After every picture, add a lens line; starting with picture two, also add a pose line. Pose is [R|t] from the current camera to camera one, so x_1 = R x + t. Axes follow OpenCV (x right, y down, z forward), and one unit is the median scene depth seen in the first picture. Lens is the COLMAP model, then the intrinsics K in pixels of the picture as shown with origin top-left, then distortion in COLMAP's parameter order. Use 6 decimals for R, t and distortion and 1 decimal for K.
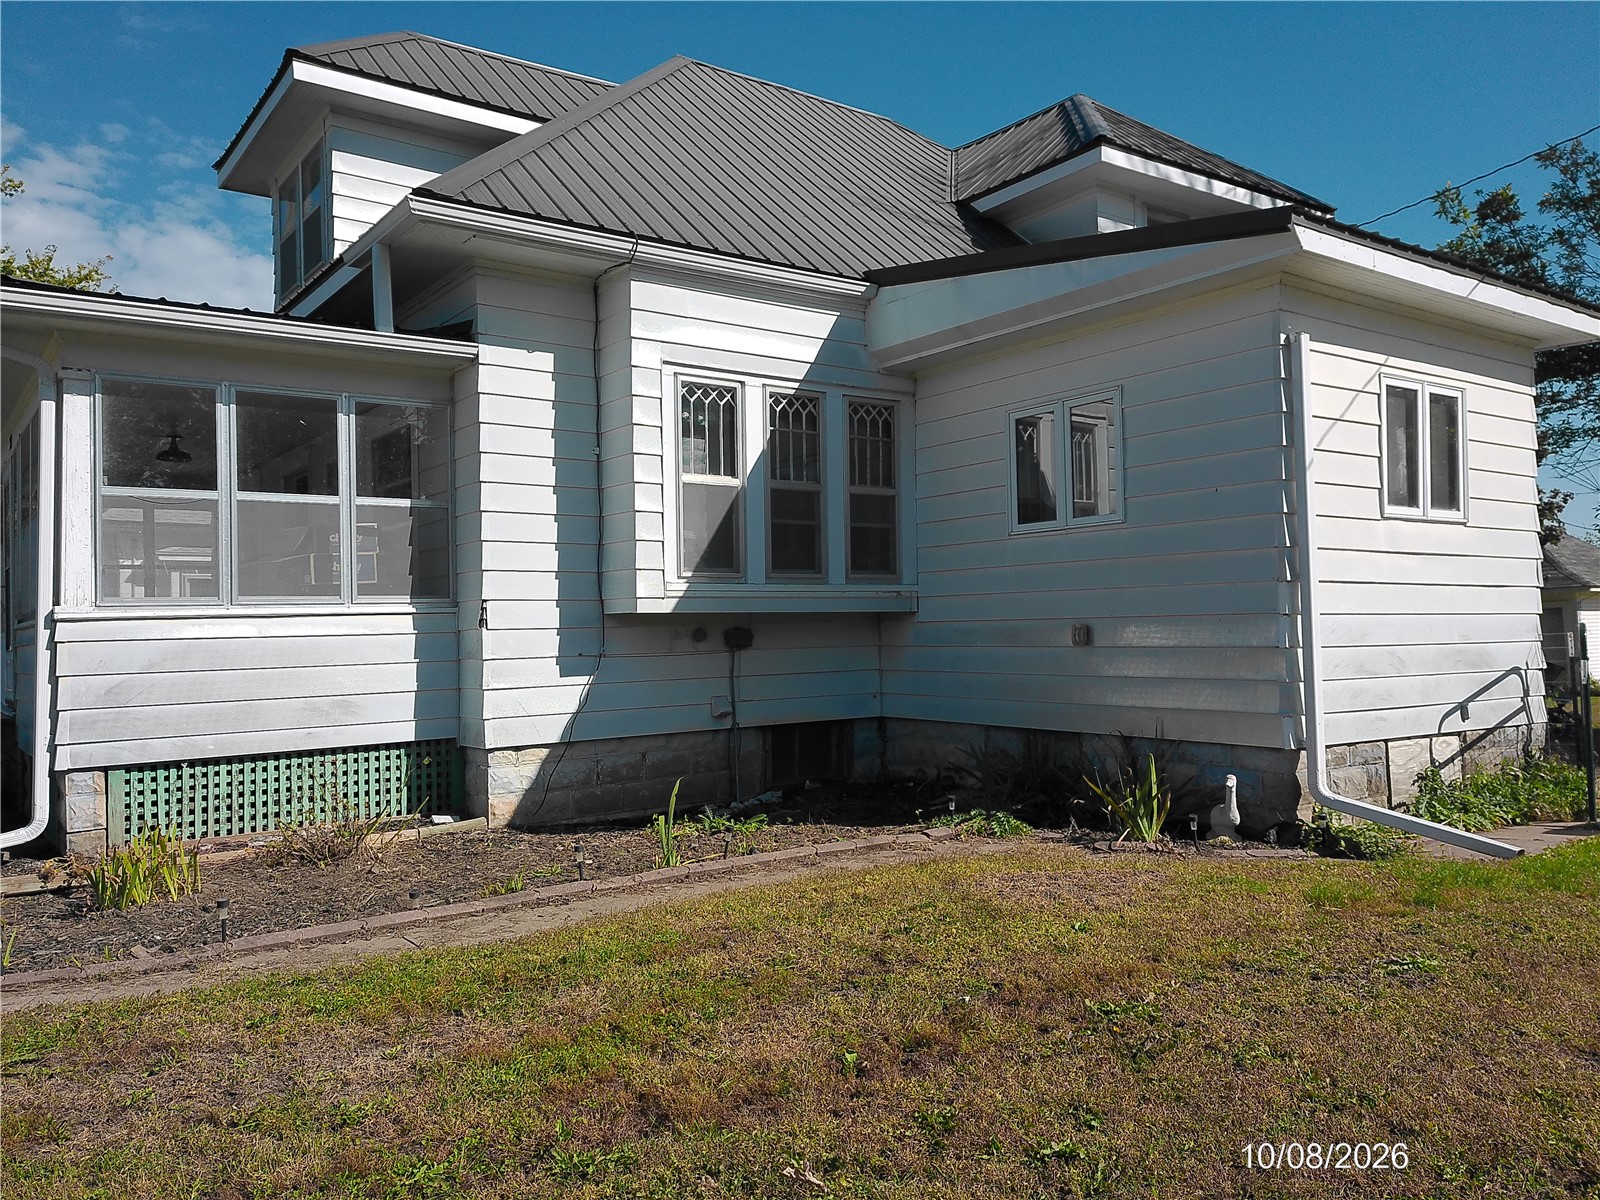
lens RADIAL K [[1229.2, 0, 801.3], [0, 1229.2, 600.5], [0, 0, 1]] dist [0.081316, -0.039182]
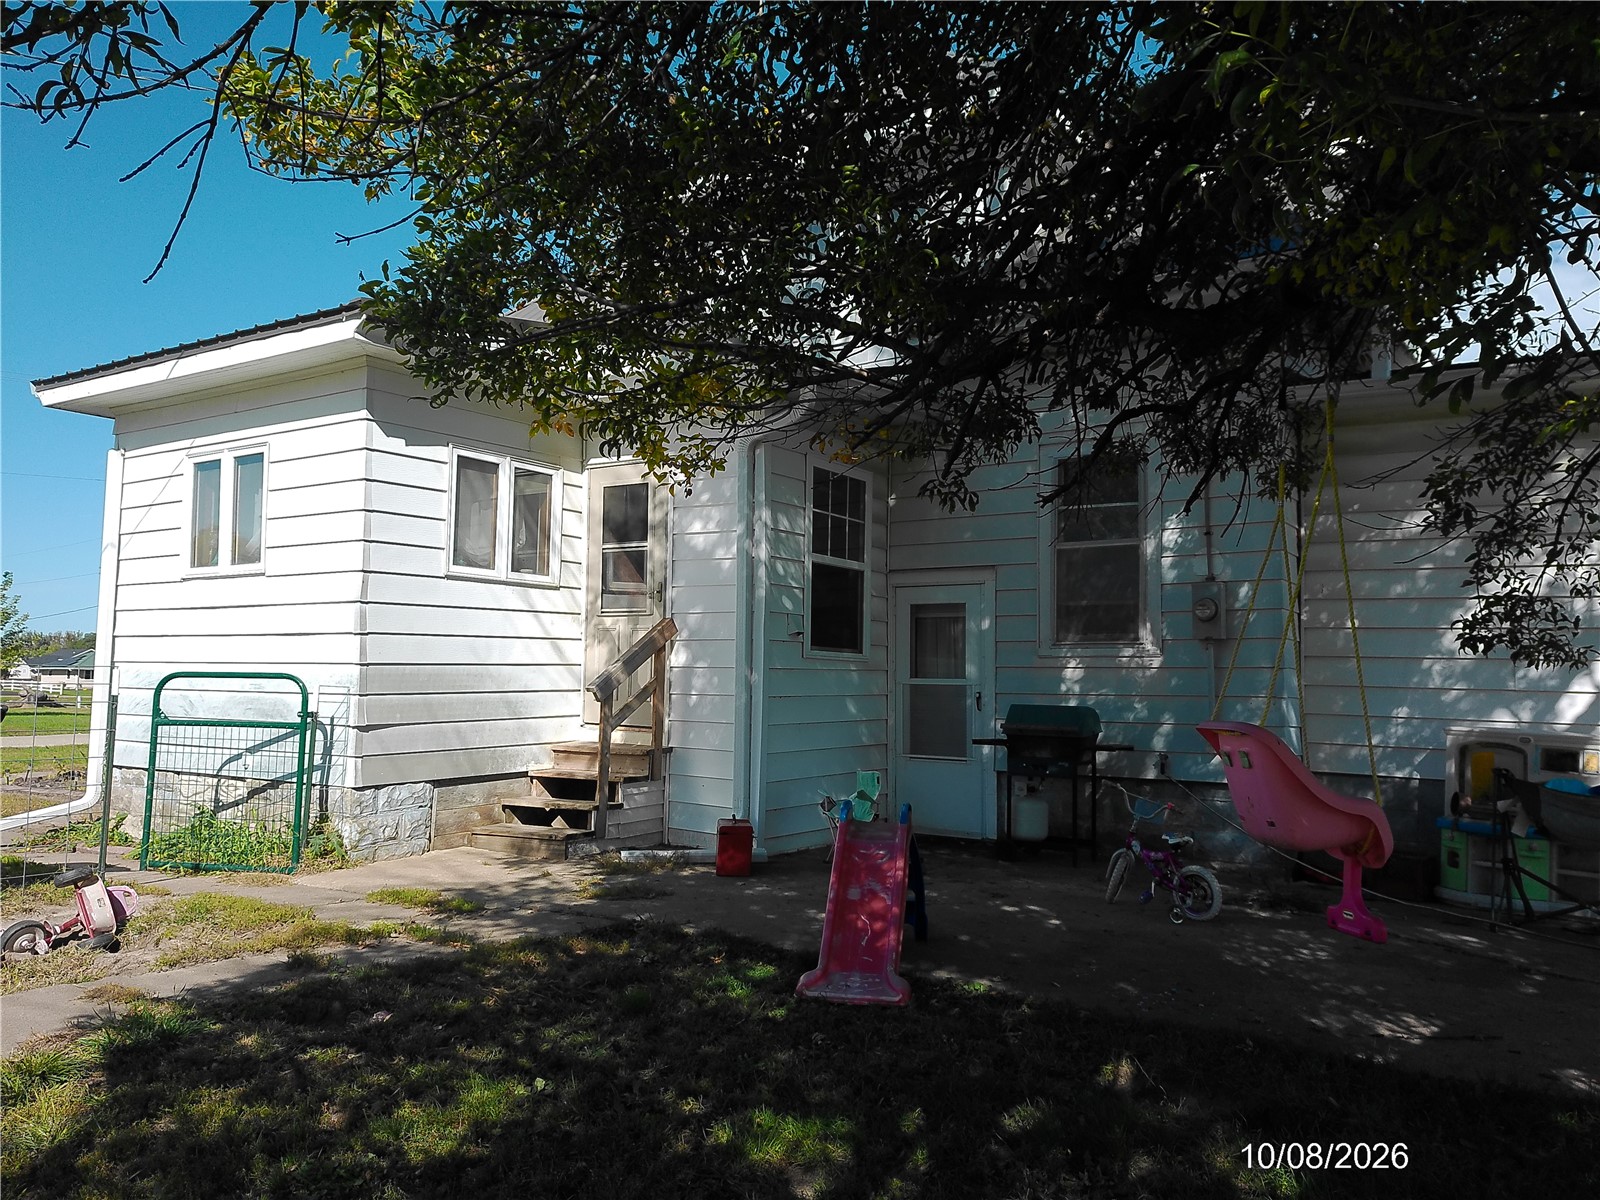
lens RADIAL K [[1229.2, 0, 800.4], [0, 1229.2, 597.5], [0, 0, 1]] dist [0.081316, -0.039182]
pose [[0.297260, -0.041624, -0.953889, 1.675642], [0.004497, 0.999099, -0.042195, 0.002114], [0.954786, 0.008253, 0.297180, 1.156316]]
